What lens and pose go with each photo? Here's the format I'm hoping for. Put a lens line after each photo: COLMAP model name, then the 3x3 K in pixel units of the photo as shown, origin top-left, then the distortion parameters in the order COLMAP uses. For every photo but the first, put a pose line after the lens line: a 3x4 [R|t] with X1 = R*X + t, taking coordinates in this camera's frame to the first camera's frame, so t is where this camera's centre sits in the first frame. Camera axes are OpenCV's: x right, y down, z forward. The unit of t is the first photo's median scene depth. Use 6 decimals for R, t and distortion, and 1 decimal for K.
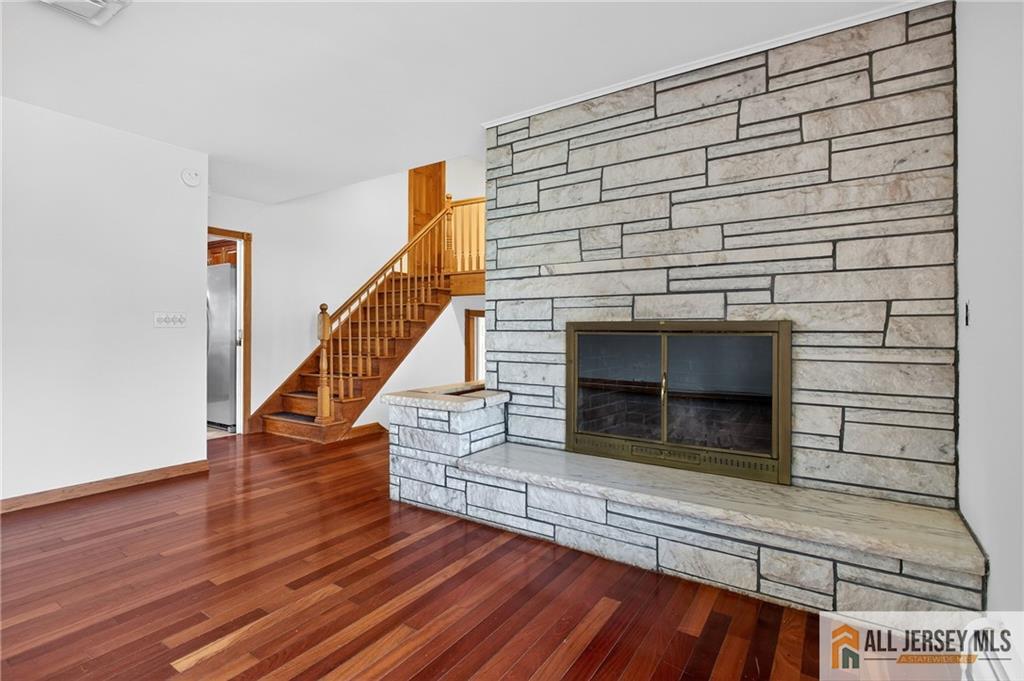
lens RADIAL K [[492.2, 0, 512.5], [0, 492.2, 329.8], [0, 0, 1]] dist [-0.006282, 0.001000]
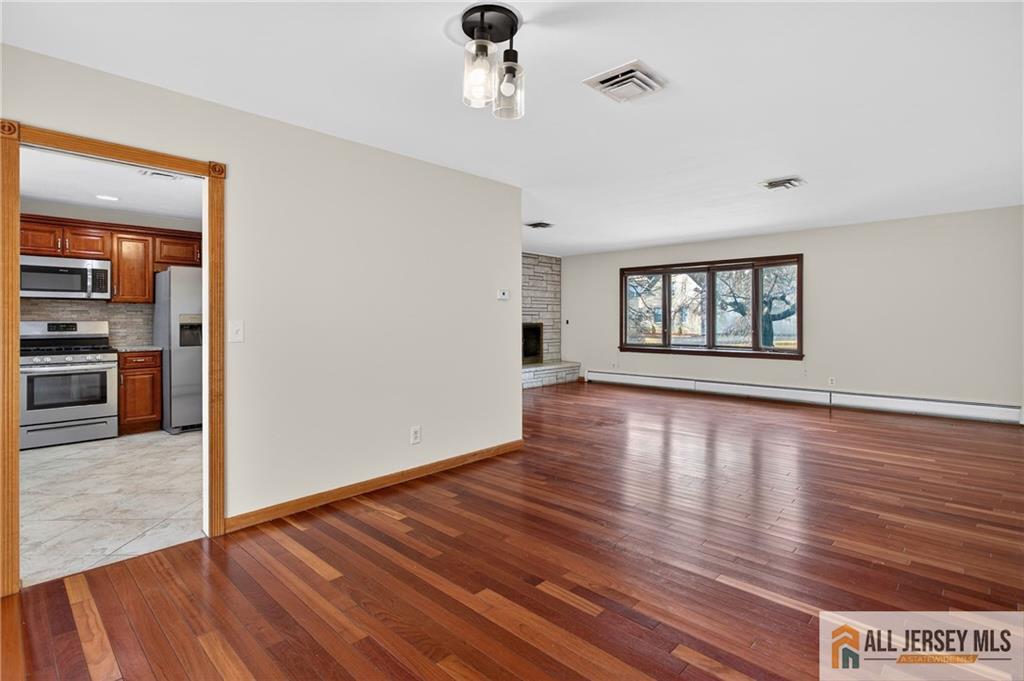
lens RADIAL K [[492.2, 0, 521.4], [0, 492.2, 324.2], [0, 0, 1]] dist [-0.006282, 0.001000]
pose [[0.168324, -0.012595, 0.985651, -3.070848], [0.001572, 0.999921, 0.012509, -0.052326], [-0.985730, -0.000556, 0.168331, 0.414447]]
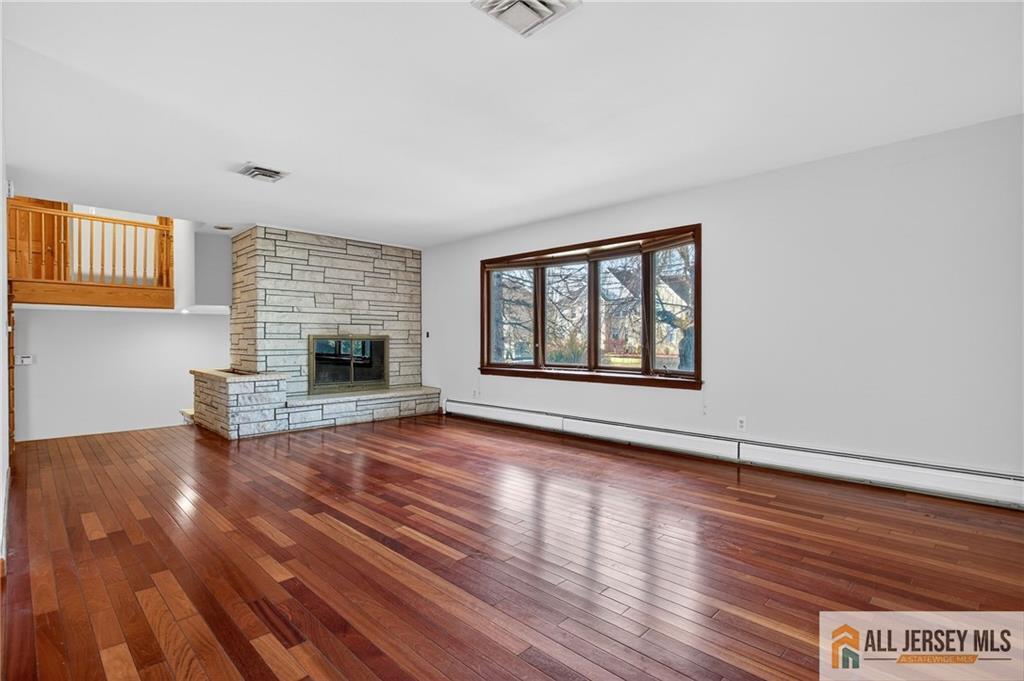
lens RADIAL K [[492.2, 0, 507.2], [0, 492.2, 343.7], [0, 0, 1]] dist [-0.006282, 0.001000]
pose [[0.193454, -0.010530, 0.981053, -2.025963], [-0.000741, 0.999941, 0.010879, -0.001235], [-0.981109, -0.002832, 0.193435, -0.292409]]
